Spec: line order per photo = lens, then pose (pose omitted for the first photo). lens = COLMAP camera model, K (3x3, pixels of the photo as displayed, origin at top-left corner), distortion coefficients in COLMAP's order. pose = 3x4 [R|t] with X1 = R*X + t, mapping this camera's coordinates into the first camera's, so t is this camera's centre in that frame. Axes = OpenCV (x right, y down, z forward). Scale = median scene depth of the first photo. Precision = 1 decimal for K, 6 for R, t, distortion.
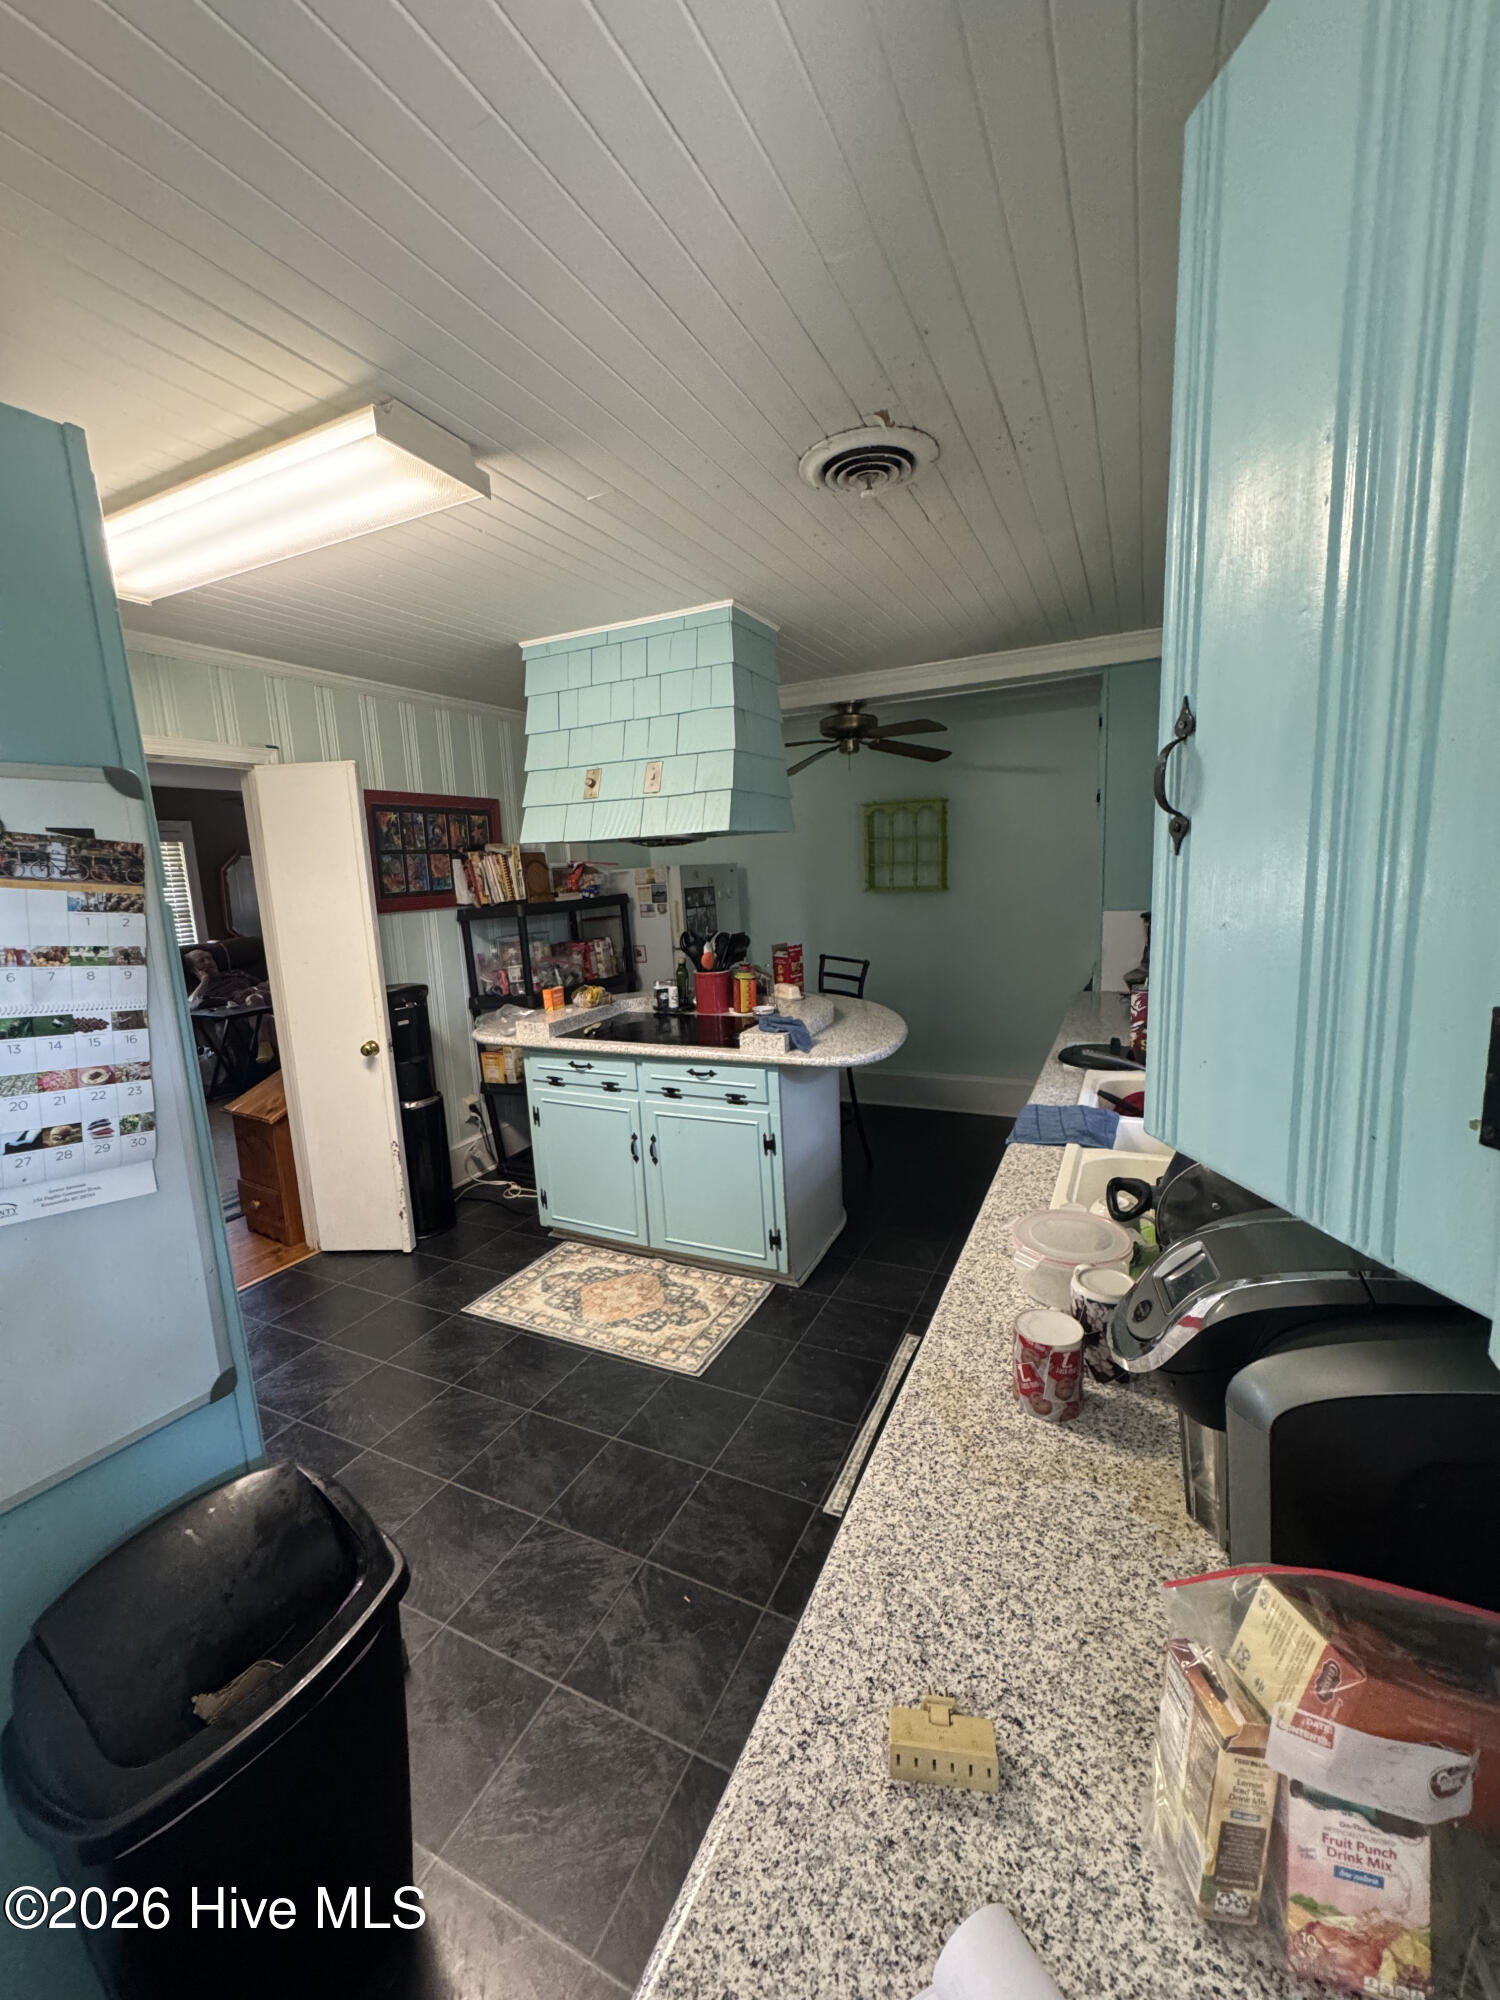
lens RADIAL K [[803.8, 0, 749.0], [0, 803.8, 999.2], [0, 0, 1]] dist [-0.001391, 0.000023]
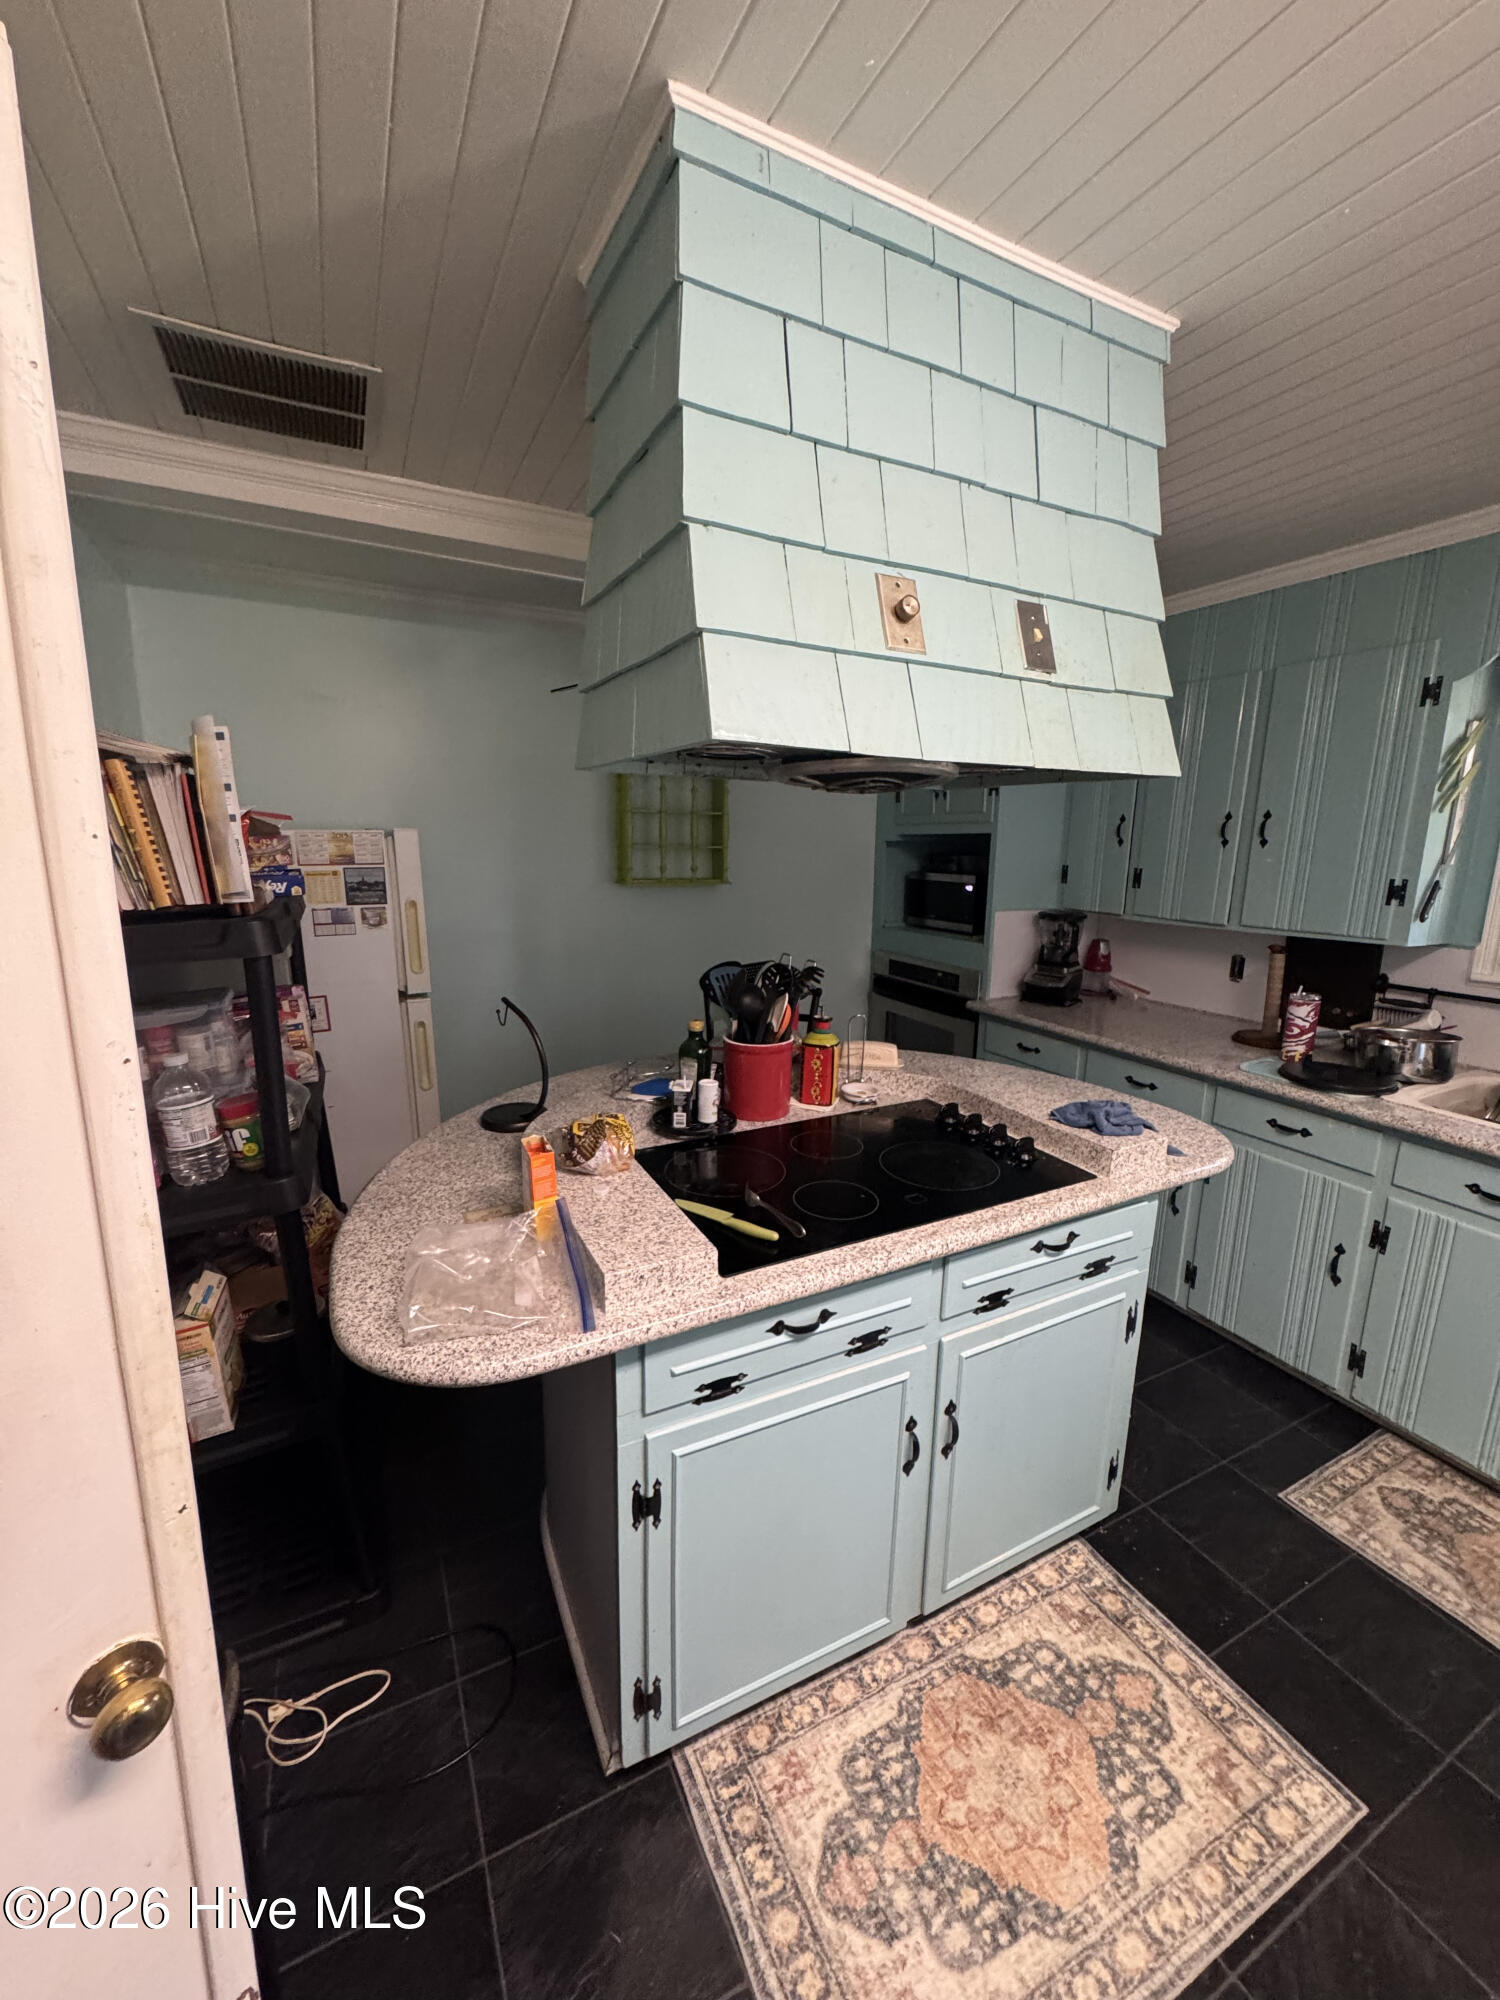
lens RADIAL K [[803.8, 0, 752.9], [0, 803.8, 999.7], [0, 0, 1]] dist [-0.001391, 0.000023]
pose [[0.599506, -0.105558, 0.793379, -0.536975], [0.093309, 0.993723, 0.061706, -0.107305], [-0.794912, 0.037036, 0.605593, 0.785863]]
